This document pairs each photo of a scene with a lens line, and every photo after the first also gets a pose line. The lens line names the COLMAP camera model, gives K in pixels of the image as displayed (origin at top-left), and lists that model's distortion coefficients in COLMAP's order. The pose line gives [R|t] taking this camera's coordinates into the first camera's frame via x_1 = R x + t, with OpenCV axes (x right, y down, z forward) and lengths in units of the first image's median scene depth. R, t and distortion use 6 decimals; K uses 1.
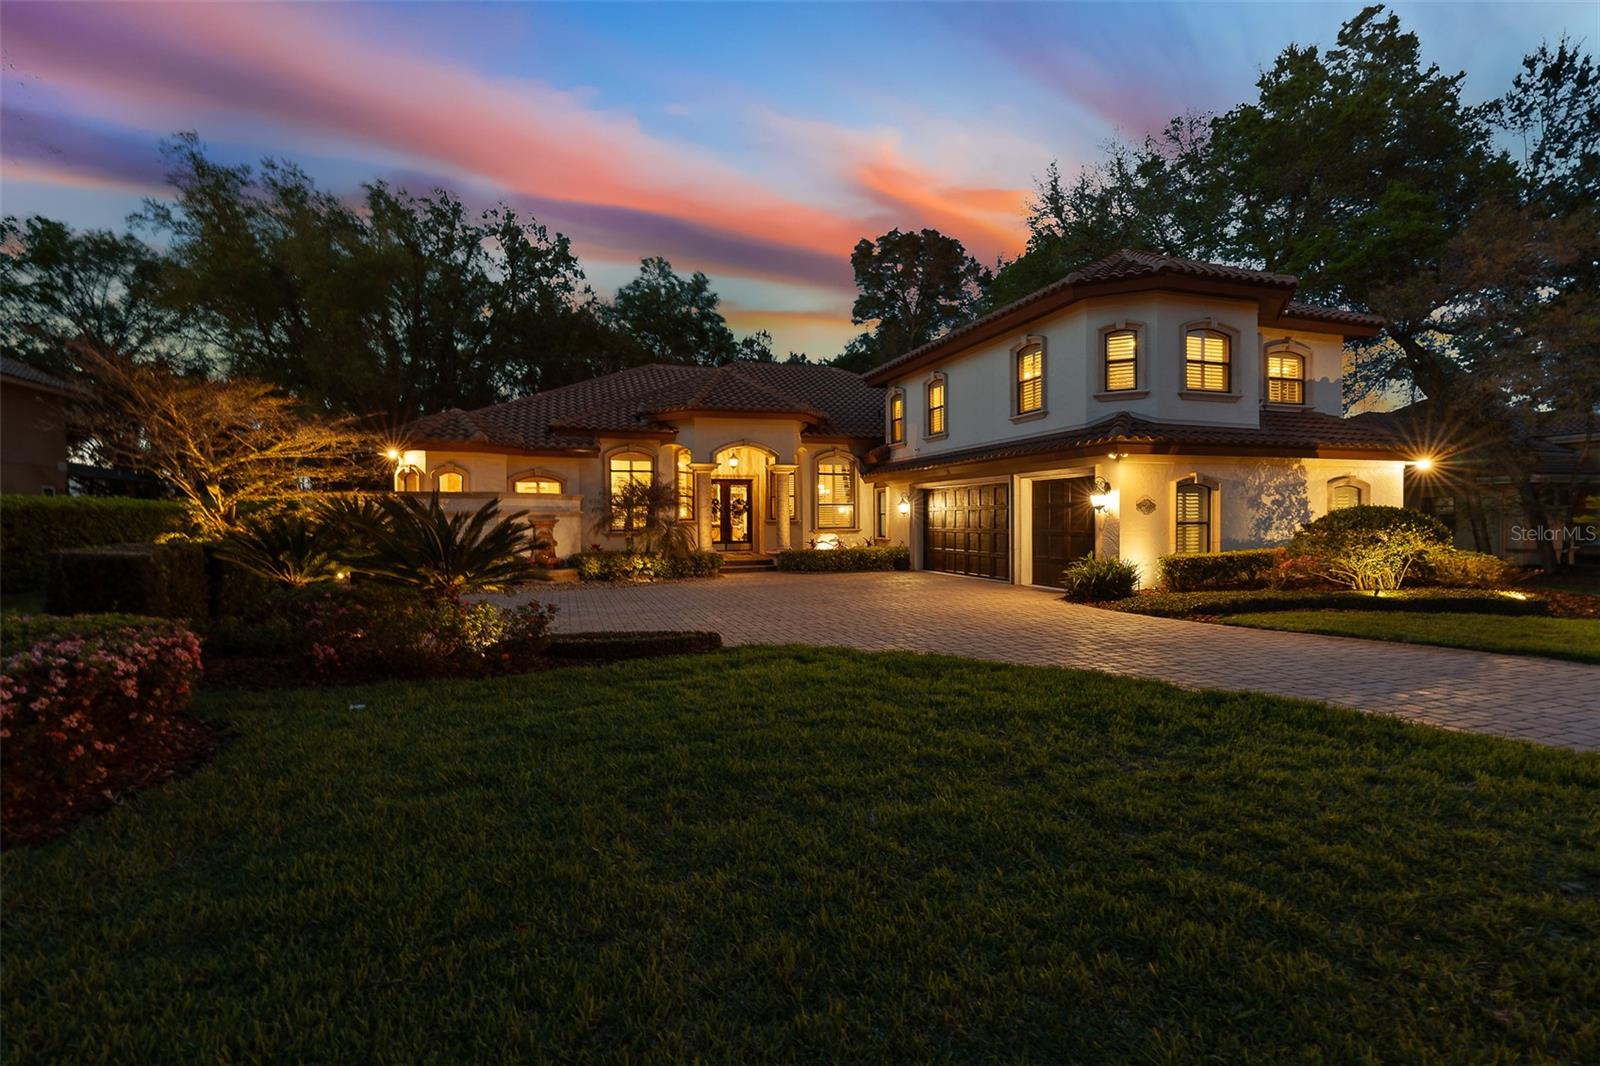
lens RADIAL K [[728.6, 0, 800.7], [0, 728.6, 534.1], [0, 0, 1]] dist [-0.002631, -0.000185]
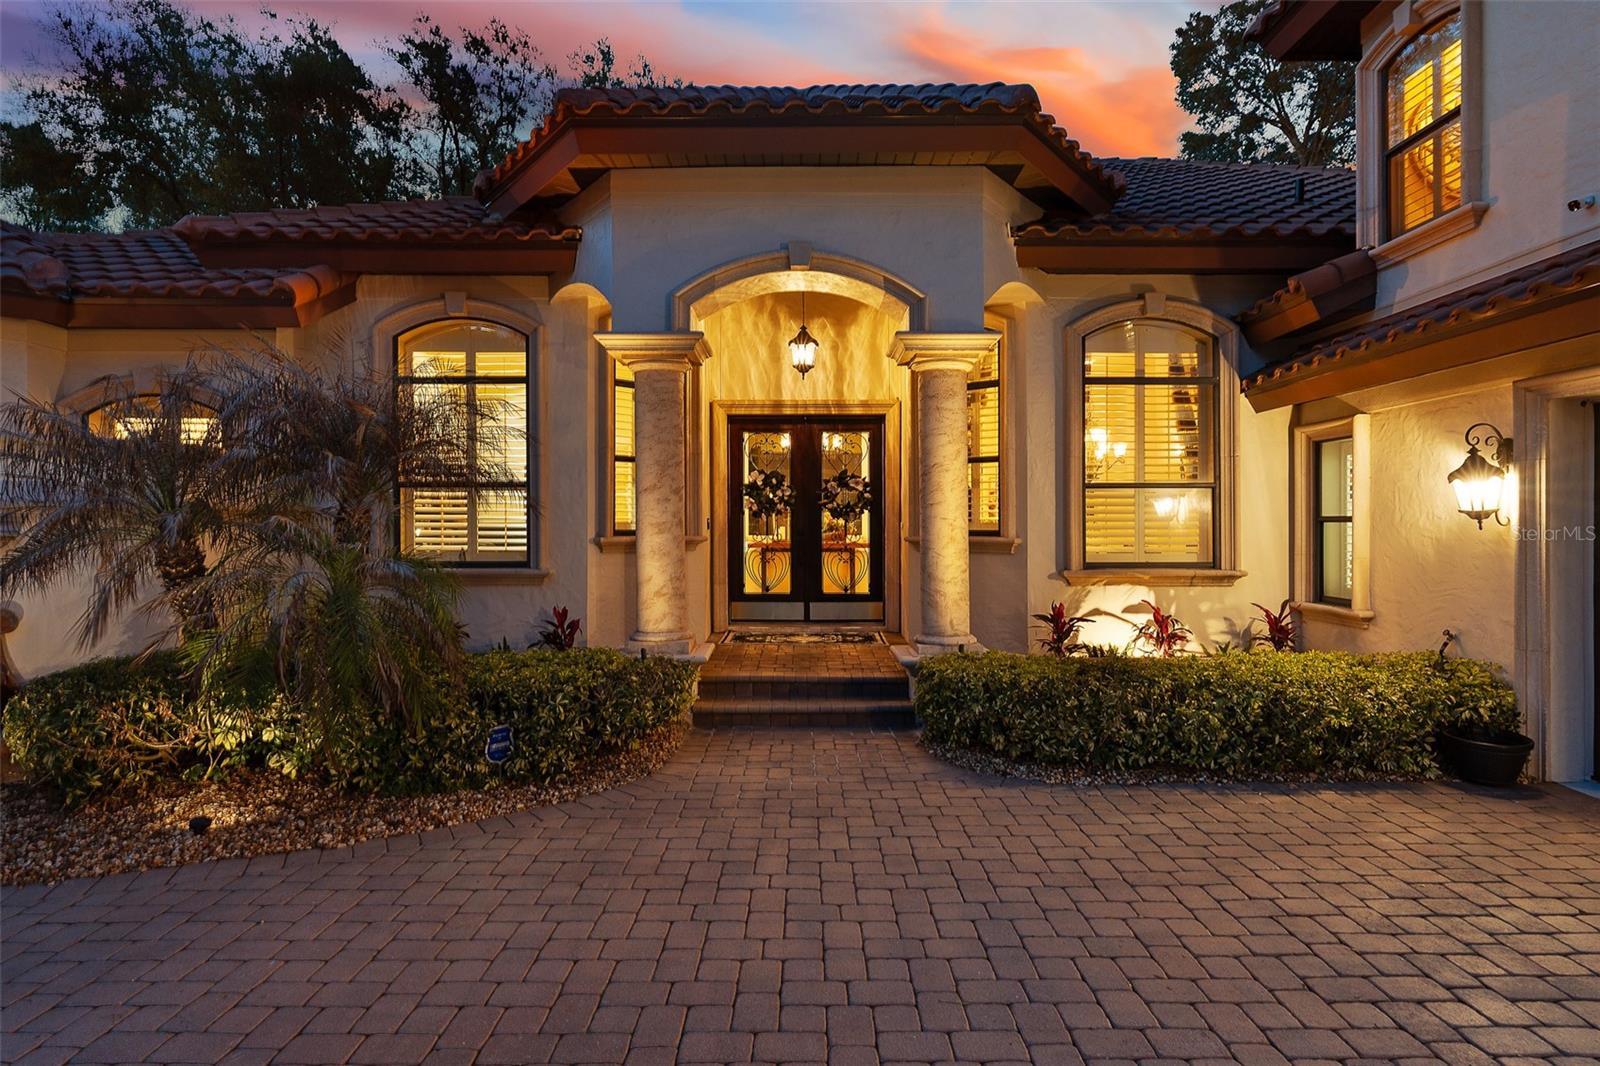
lens RADIAL K [[847.6, 0, 801.5], [0, 847.6, 523.3], [0, 0, 1]] dist [-0.003267, -0.001250]
pose [[0.945405, 0.007878, -0.325801, 0.031768], [-0.013081, 0.999819, -0.013781, -0.020900], [0.325634, 0.017290, 0.945338, 0.721997]]
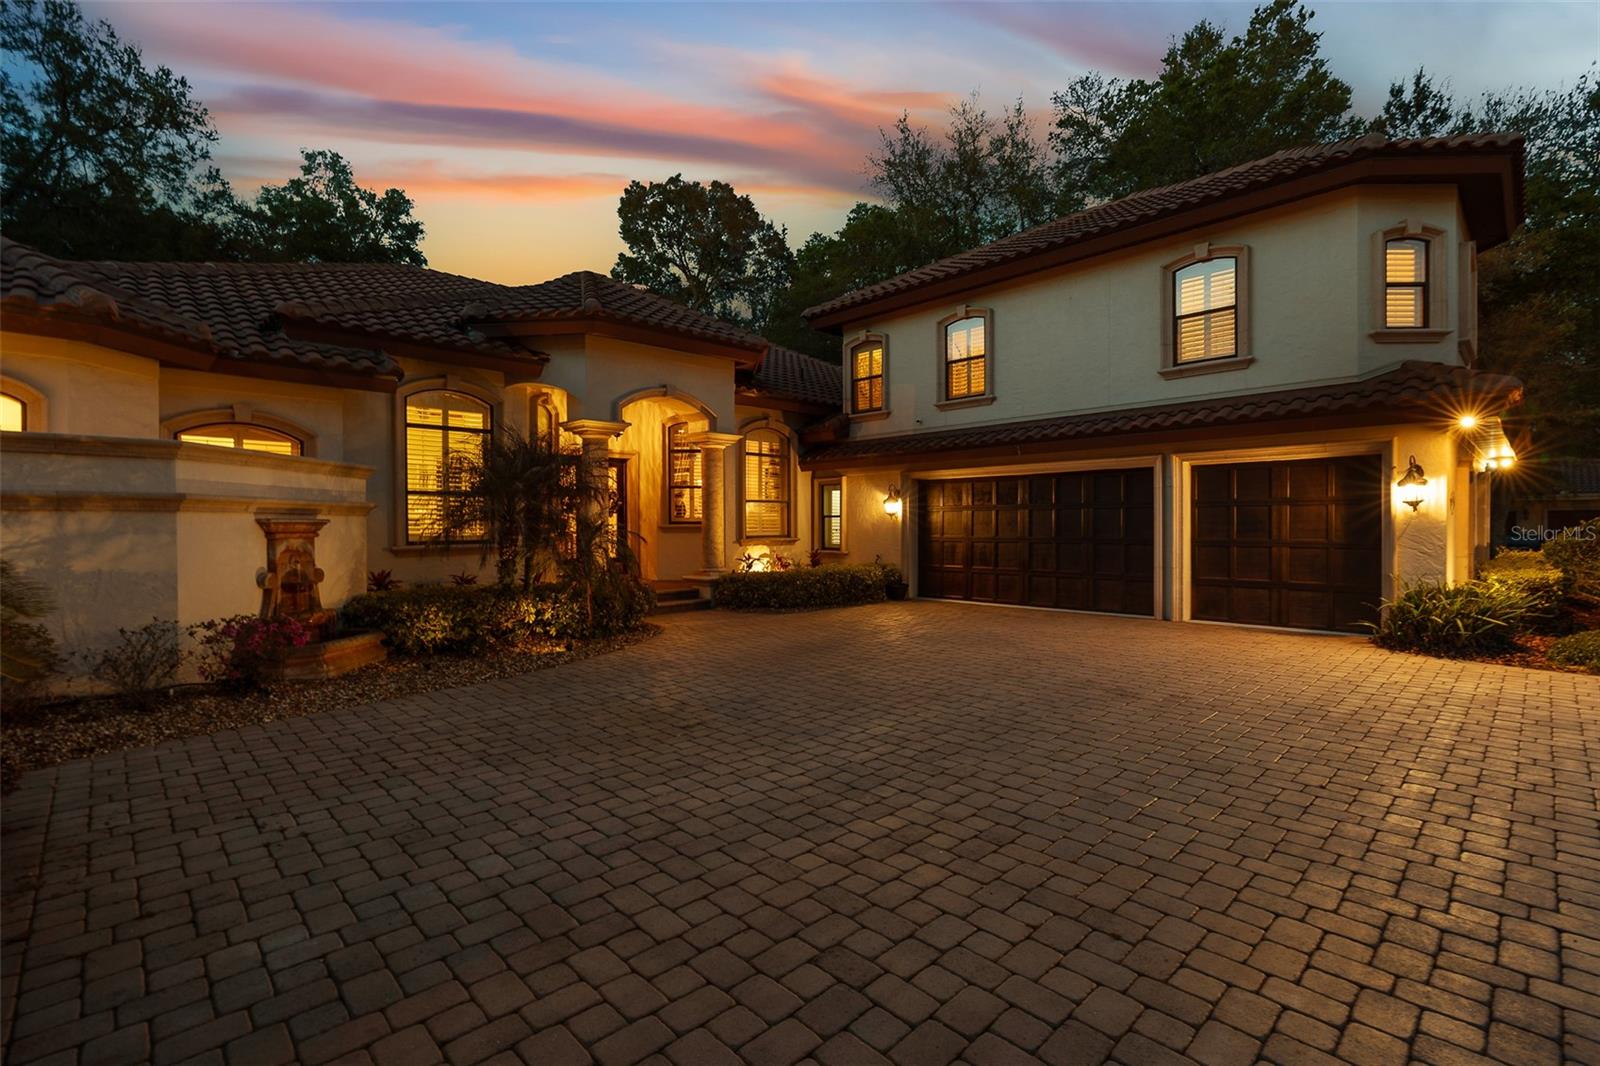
lens RADIAL K [[733.5, 0, 800.0], [0, 733.5, 533.0], [0, 0, 1]] dist [-0.003649, 0.000569]
pose [[0.903574, -0.001466, 0.428429, -0.238734], [0.006585, 0.999924, -0.010466, -0.005039], [-0.428381, 0.012278, 0.903515, 0.439961]]
